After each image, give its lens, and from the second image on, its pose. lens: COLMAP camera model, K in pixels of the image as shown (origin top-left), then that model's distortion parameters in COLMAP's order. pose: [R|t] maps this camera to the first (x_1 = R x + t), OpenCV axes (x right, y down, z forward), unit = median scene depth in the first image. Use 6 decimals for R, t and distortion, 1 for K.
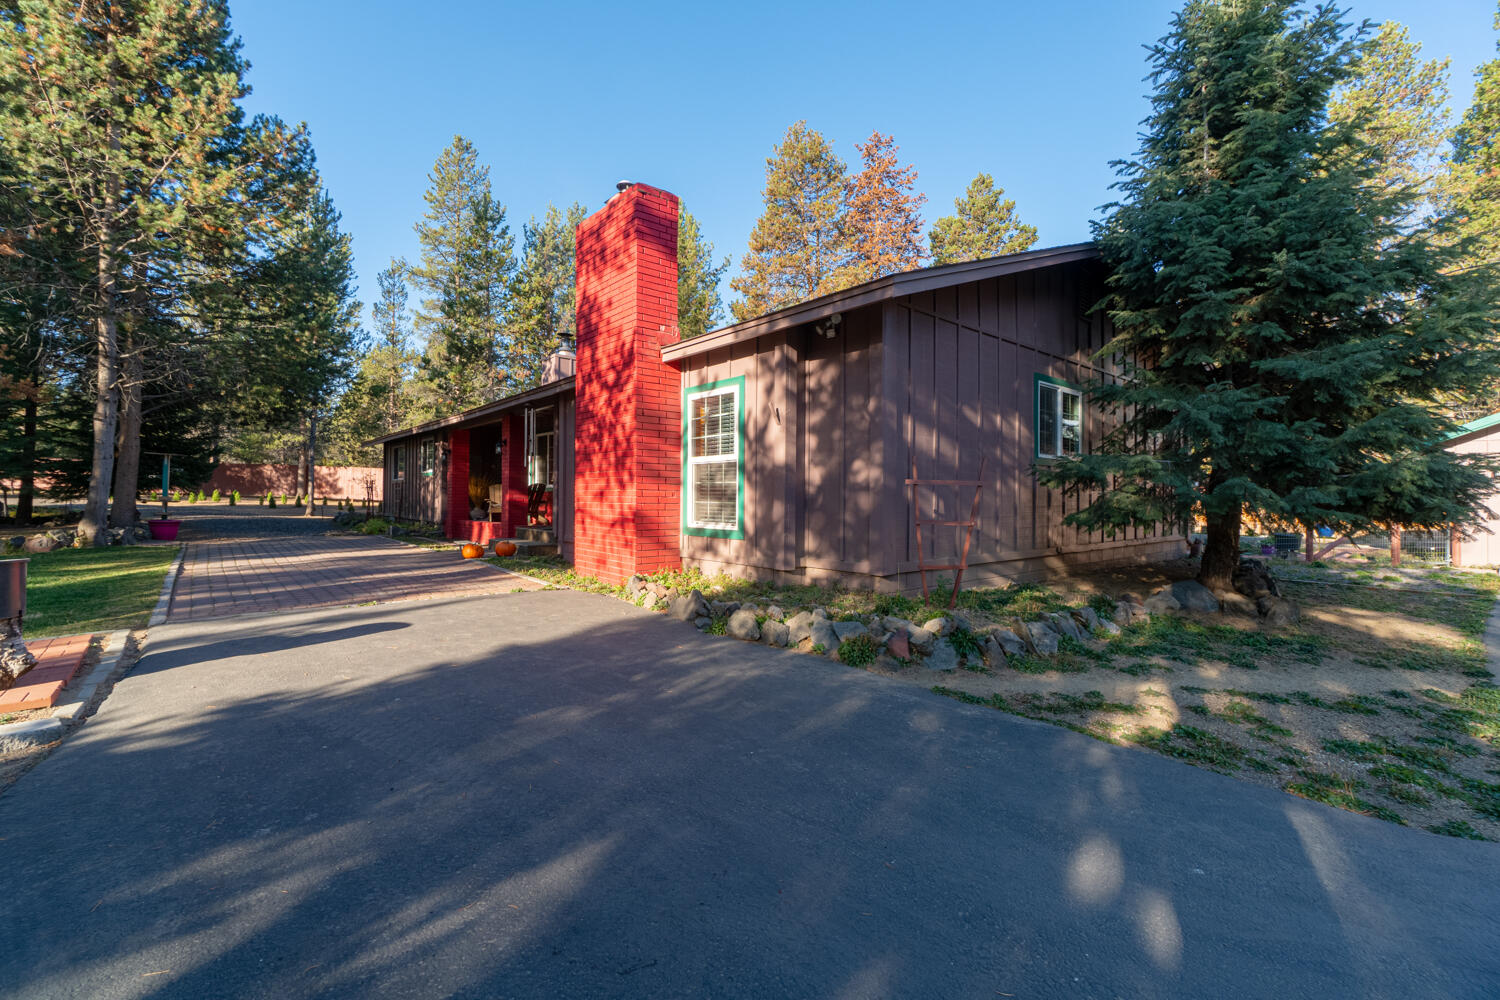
lens RADIAL K [[654.4, 0, 737.8], [0, 654.4, 496.1], [0, 0, 1]] dist [0.006810, -0.000315]
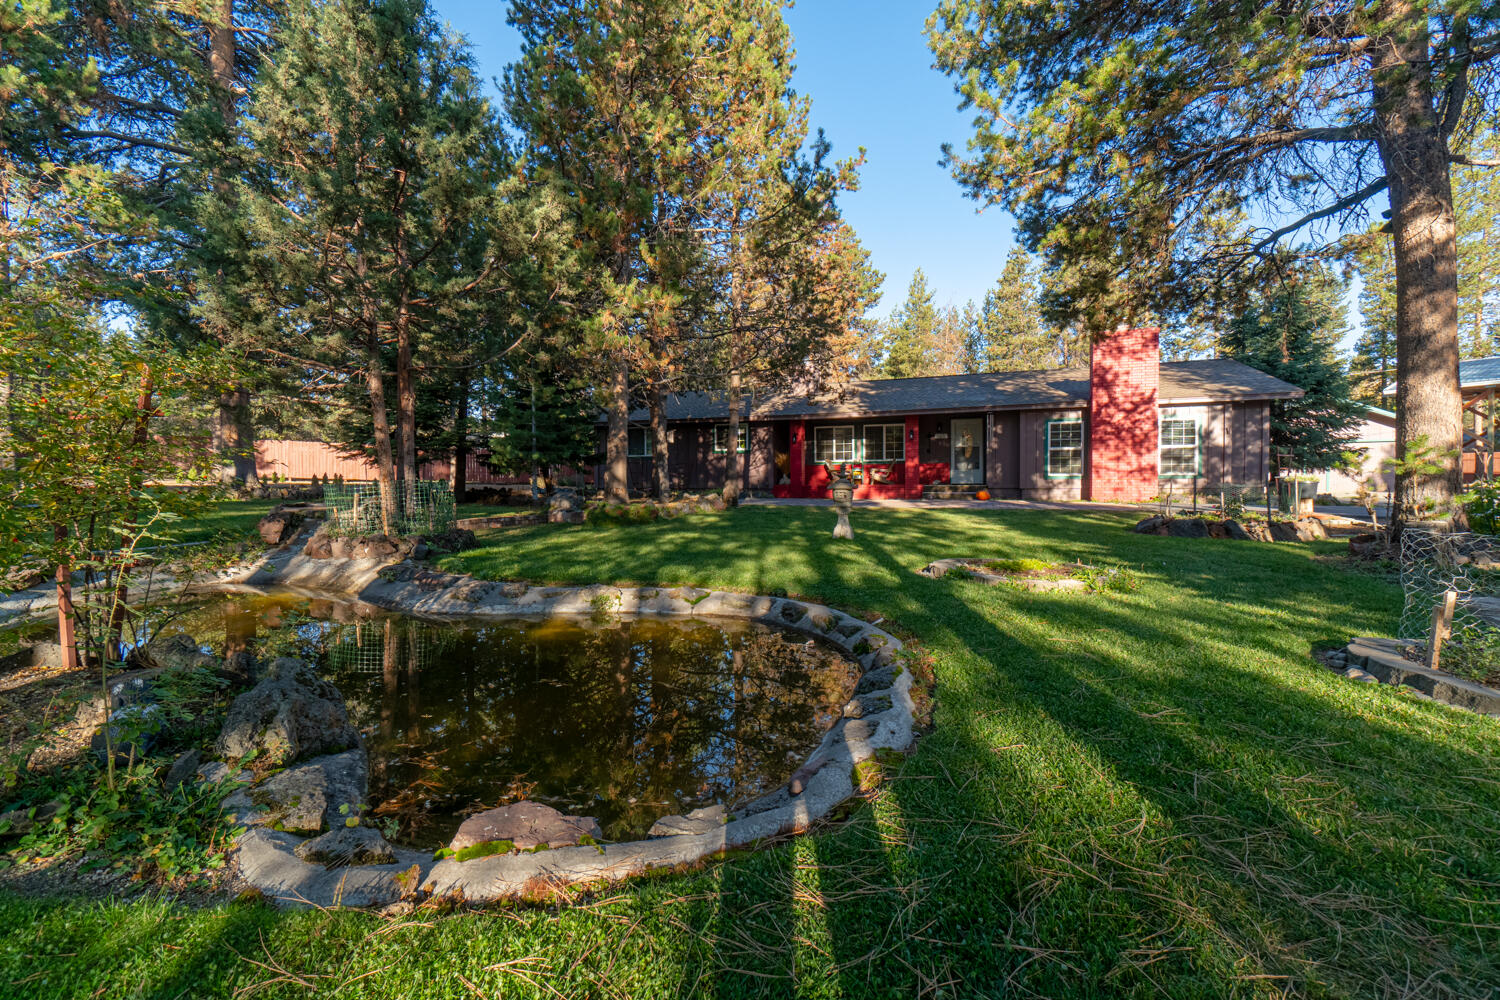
lens RADIAL K [[654.4, 0, 751.2], [0, 654.4, 495.8], [0, 0, 1]] dist [0.006810, -0.000315]
pose [[0.862586, -0.028630, 0.505100, -1.257026], [0.013962, 0.999364, 0.032802, 0.013675], [-0.505718, -0.021242, 0.862437, -0.136335]]
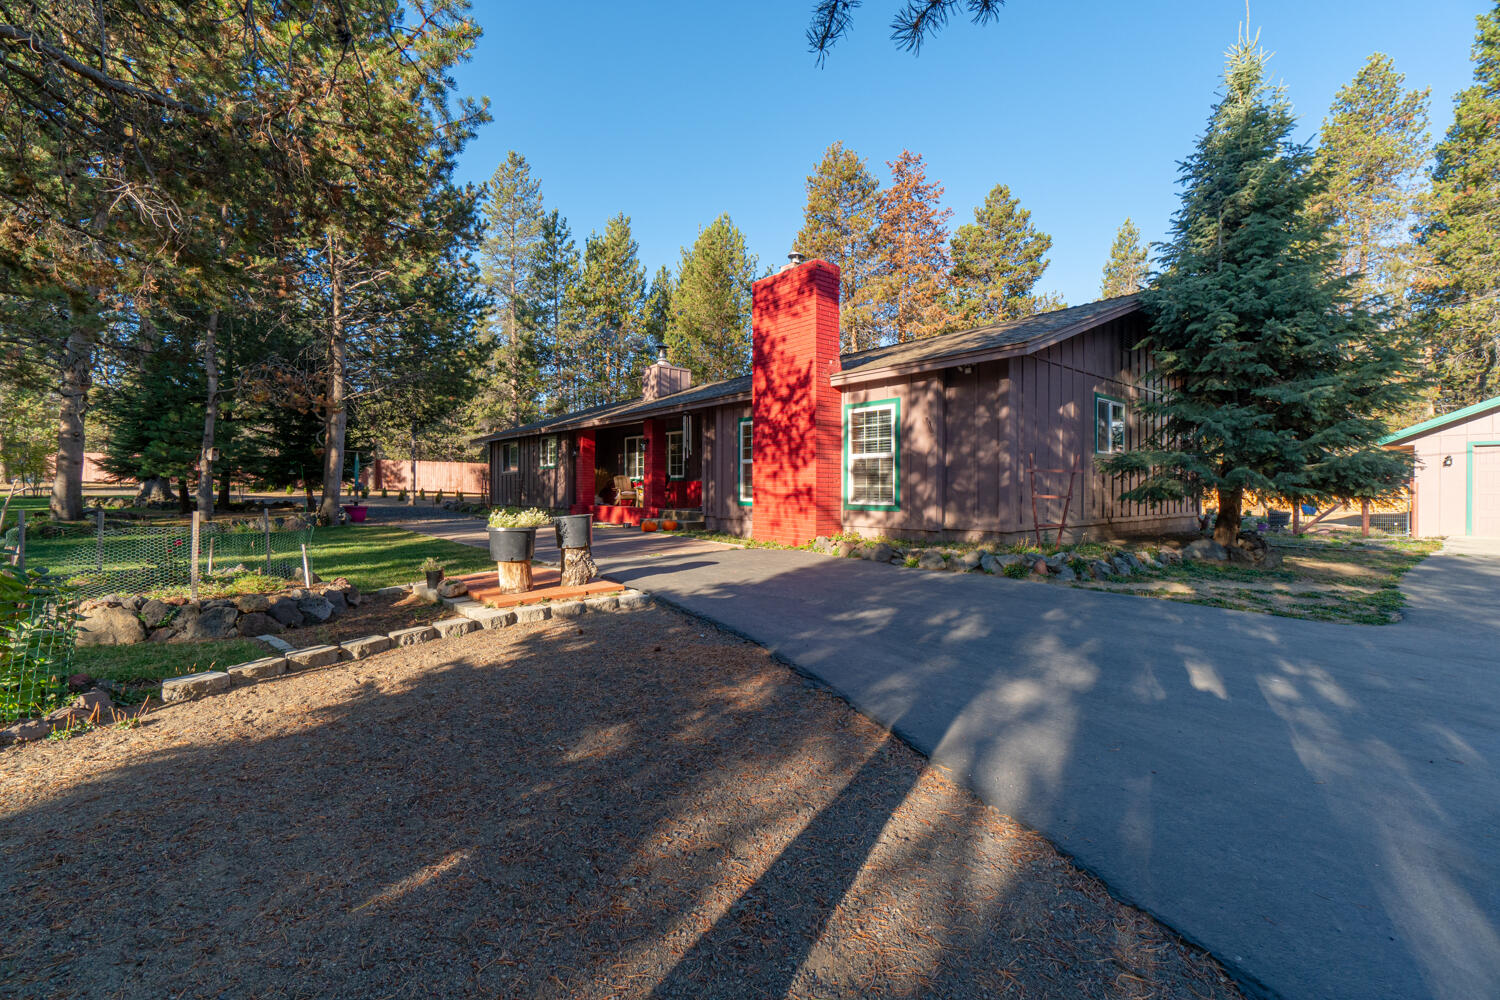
lens RADIAL K [[654.4, 0, 742.1], [0, 654.4, 496.8], [0, 0, 1]] dist [0.006810, -0.000315]
pose [[0.999976, -0.003128, 0.006250, -0.153922], [0.003066, 0.999946, 0.009902, 0.011484], [-0.006280, -0.009882, 0.999931, -0.195349]]
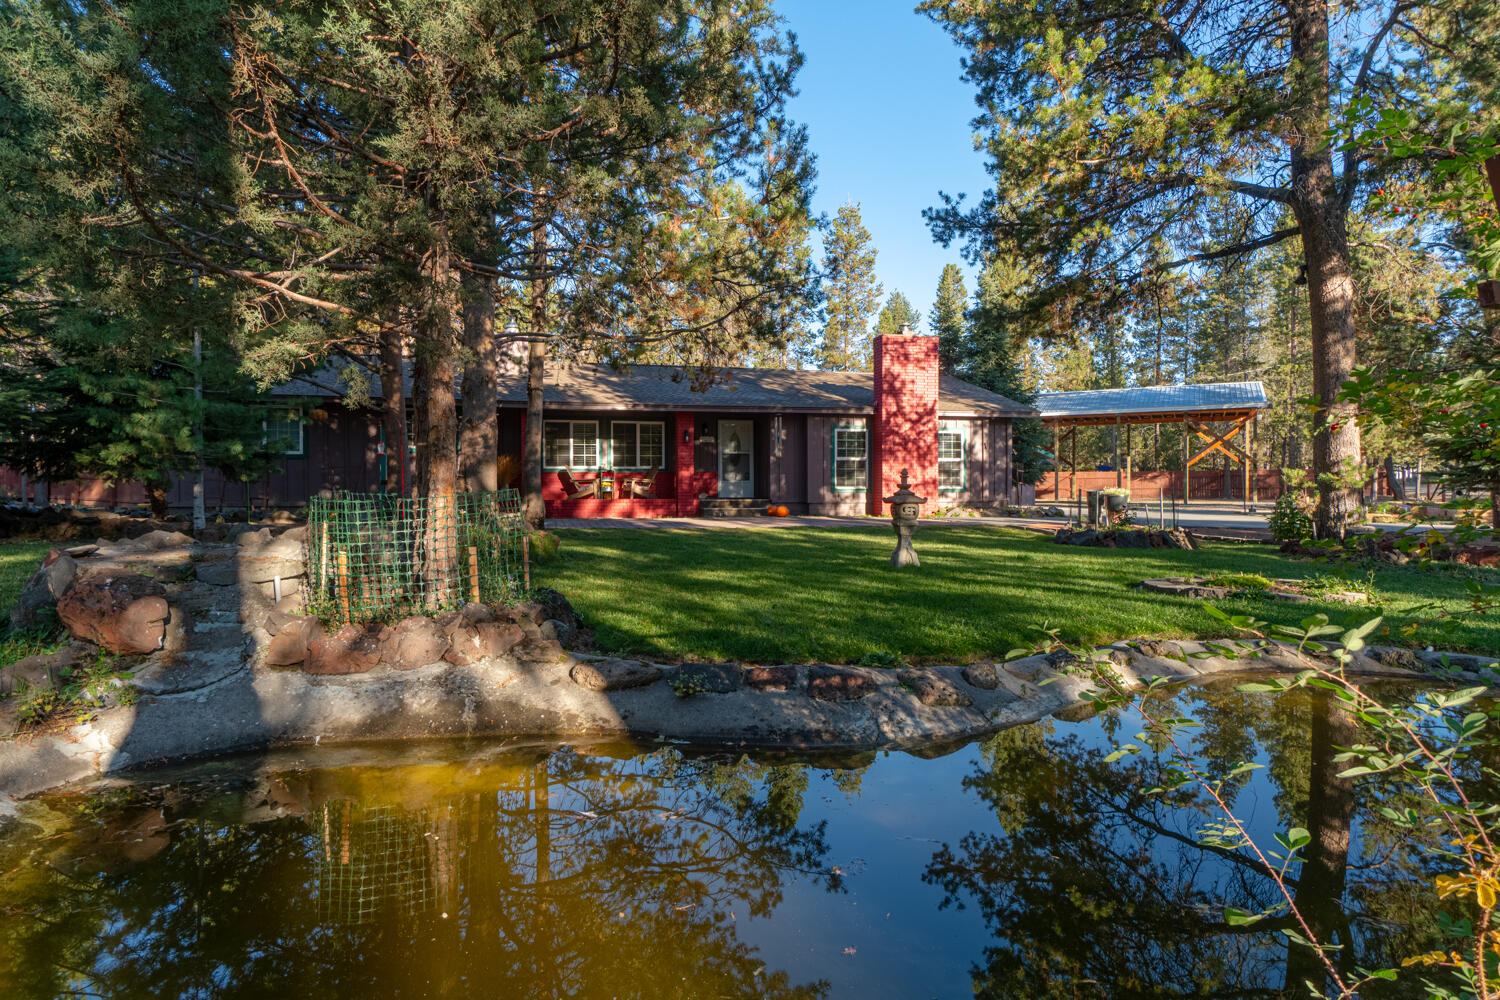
lens RADIAL K [[810.6, 0, 749.8], [0, 810.6, 497.1], [0, 0, 1]] dist [-0.018174, -0.000603]
pose [[0.428943, -0.019103, 0.903130, -1.444186], [0.004651, 0.999810, 0.018939, 0.011426], [-0.903320, -0.003923, 0.428950, 0.190725]]
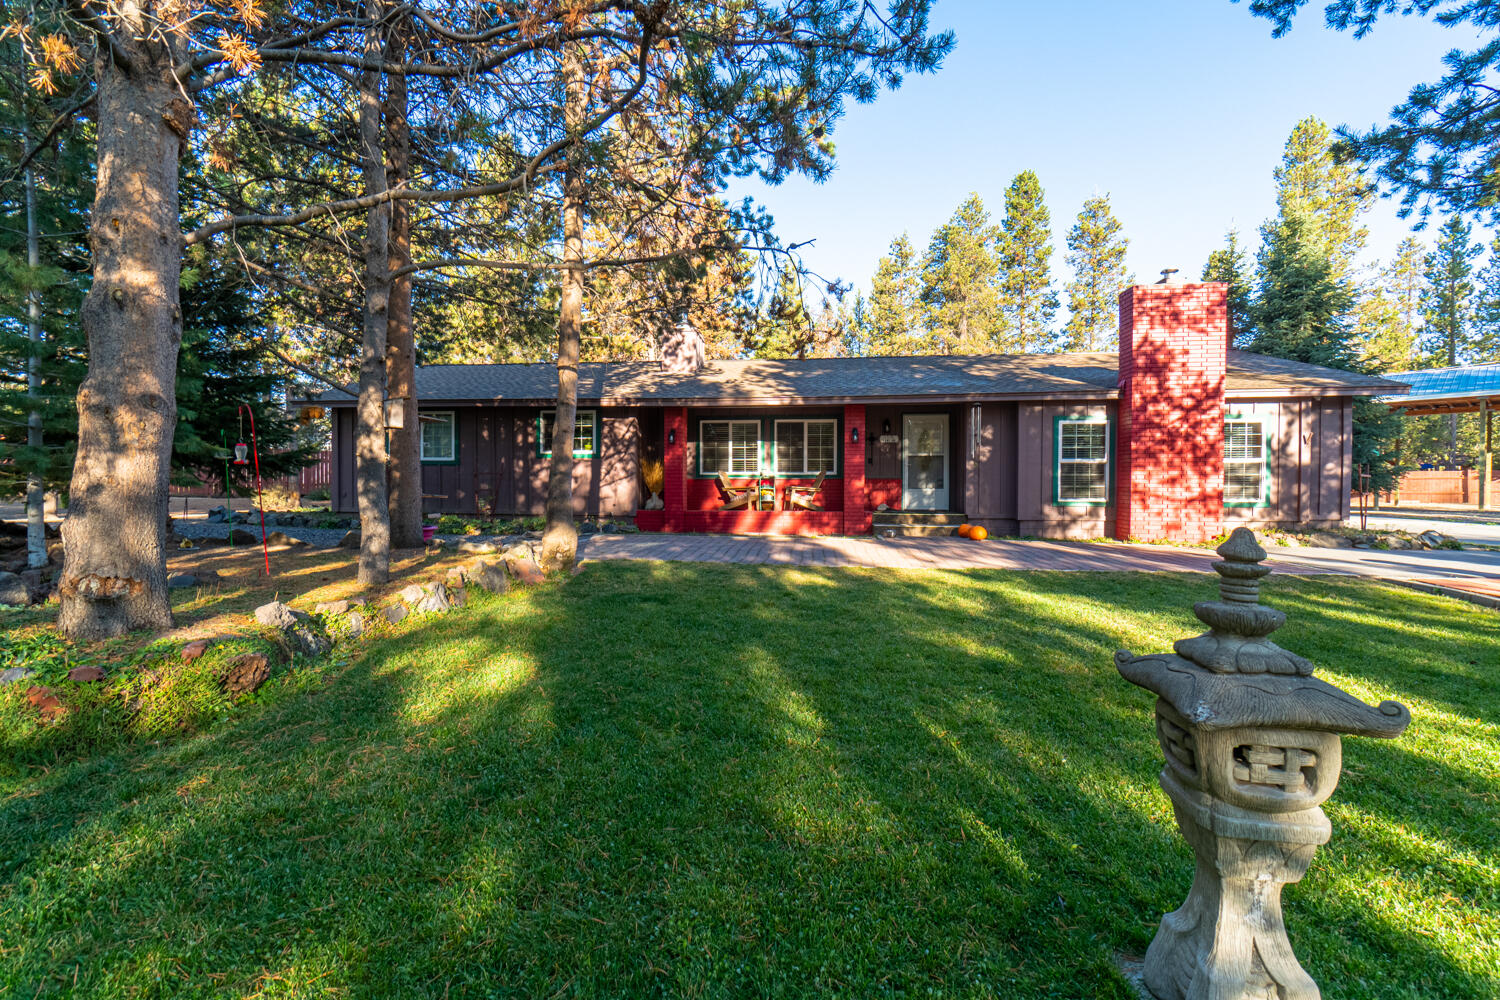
lens RADIAL K [[654.4, 0, 750.4], [0, 654.4, 487.4], [0, 0, 1]] dist [0.006810, -0.000315]
pose [[0.723257, -0.010013, 0.690507, -0.999956], [0.001035, 0.999909, 0.013416, -0.007143], [-0.690578, -0.008988, 0.723202, 0.320943]]
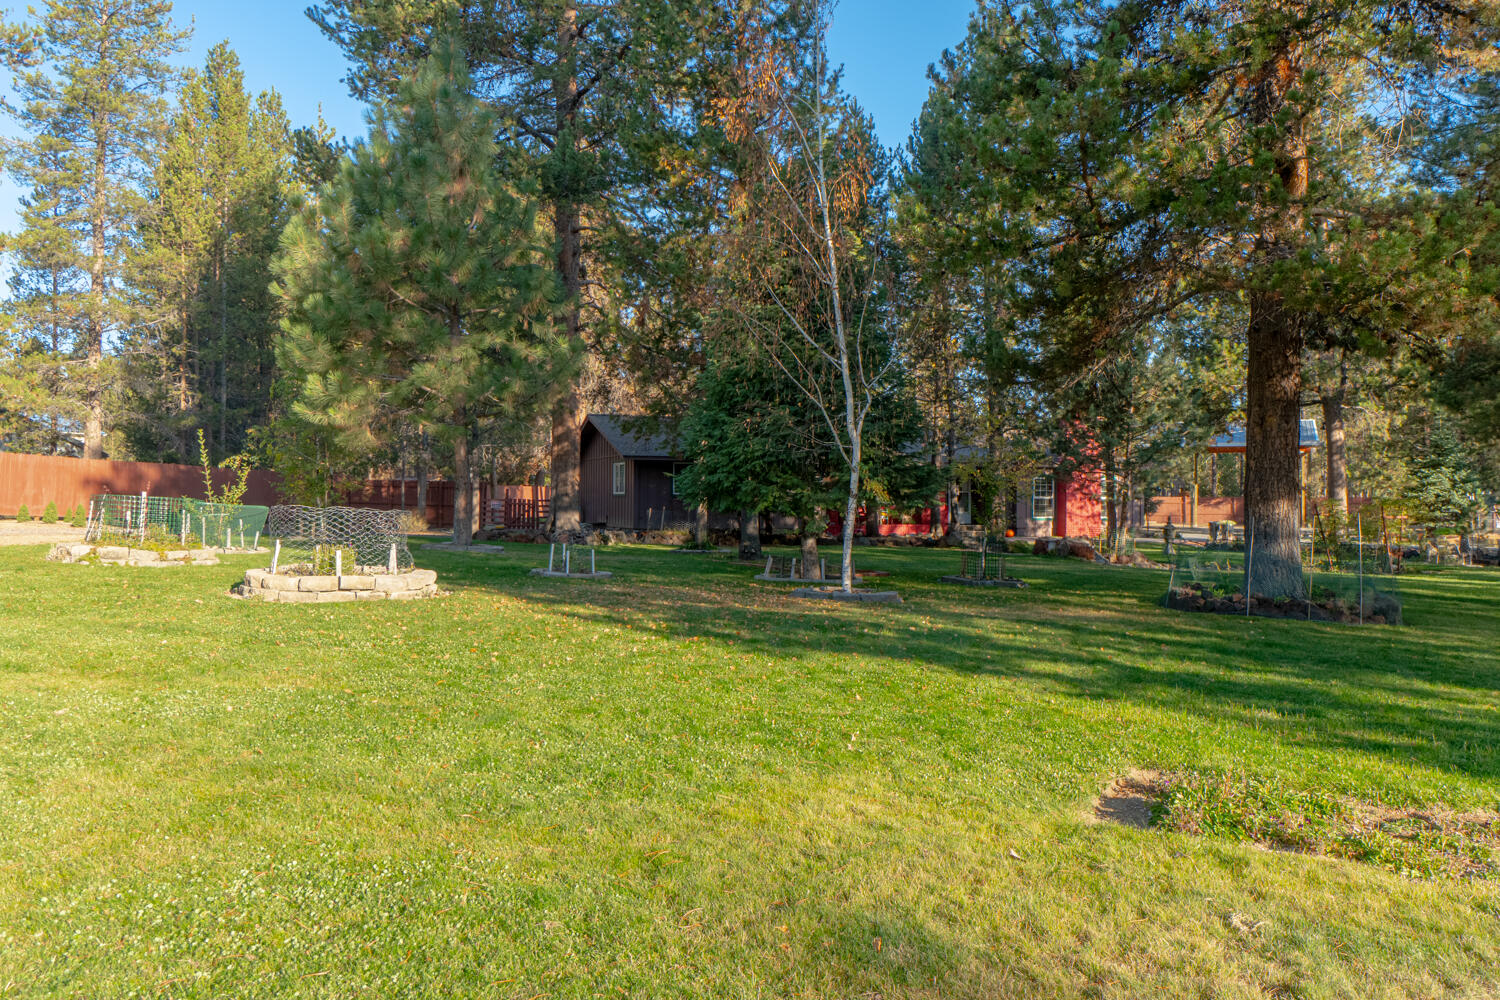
lens RADIAL K [[1173.9, 0, 751.6], [0, 1173.9, 500.1], [0, 0, 1]] dist [0.012847, 0.000841]
pose [[0.329950, -0.002286, 0.943996, -3.114937], [-0.006607, 0.999967, 0.004731, -0.030909], [-0.943975, -0.007798, 0.329924, 0.347984]]
